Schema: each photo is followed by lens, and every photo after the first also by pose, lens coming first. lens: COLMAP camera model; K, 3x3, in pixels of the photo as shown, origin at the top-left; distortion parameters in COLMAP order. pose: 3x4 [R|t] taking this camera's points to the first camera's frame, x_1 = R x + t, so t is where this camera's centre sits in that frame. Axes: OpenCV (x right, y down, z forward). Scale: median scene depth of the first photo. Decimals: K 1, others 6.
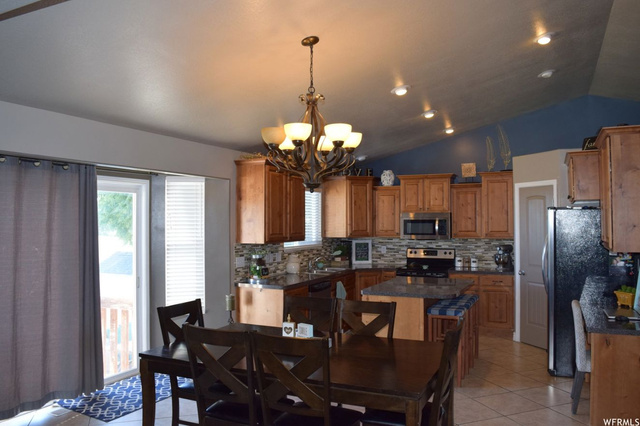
lens RADIAL K [[498.7, 0, 320.0], [0, 498.7, 213.0], [0, 0, 1]] dist [-0.087783, 0.001724]
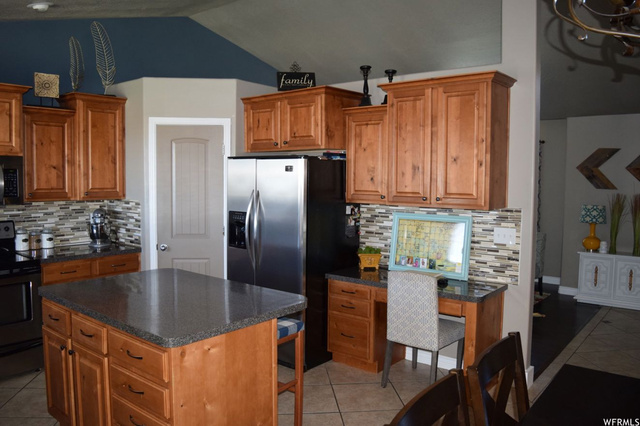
lens RADIAL K [[498.7, 0, 320.0], [0, 498.7, 213.0], [0, 0, 1]] dist [-0.087783, 0.001724]
pose [[0.237652, -0.060286, 0.969478, -0.183746], [-0.029200, 0.997178, 0.069166, 0.015192], [-0.970911, -0.044746, 0.235221, 0.531551]]
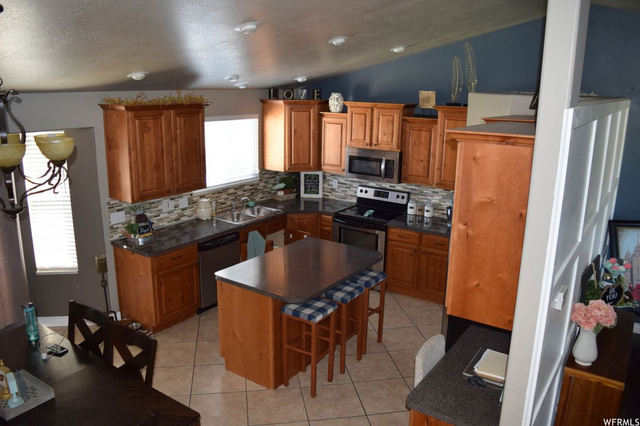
lens RADIAL K [[498.7, 0, 320.0], [0, 498.7, 213.0], [0, 0, 1]] dist [-0.087783, 0.001724]
pose [[0.986950, 0.059323, -0.149702, 0.255545], [-0.017973, 0.964441, 0.263687, -0.115408], [0.160021, -0.257555, 0.952921, 0.165021]]
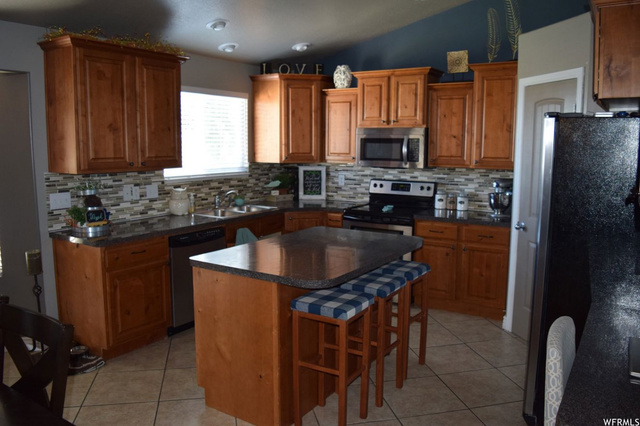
lens RADIAL K [[498.7, 0, 320.0], [0, 498.7, 213.0], [0, 0, 1]] dist [-0.087783, 0.001724]
pose [[0.992287, 0.025361, -0.121343, 0.201378], [-0.006134, 0.987695, 0.156275, 0.008805], [0.123813, -0.154325, 0.980232, 0.311516]]
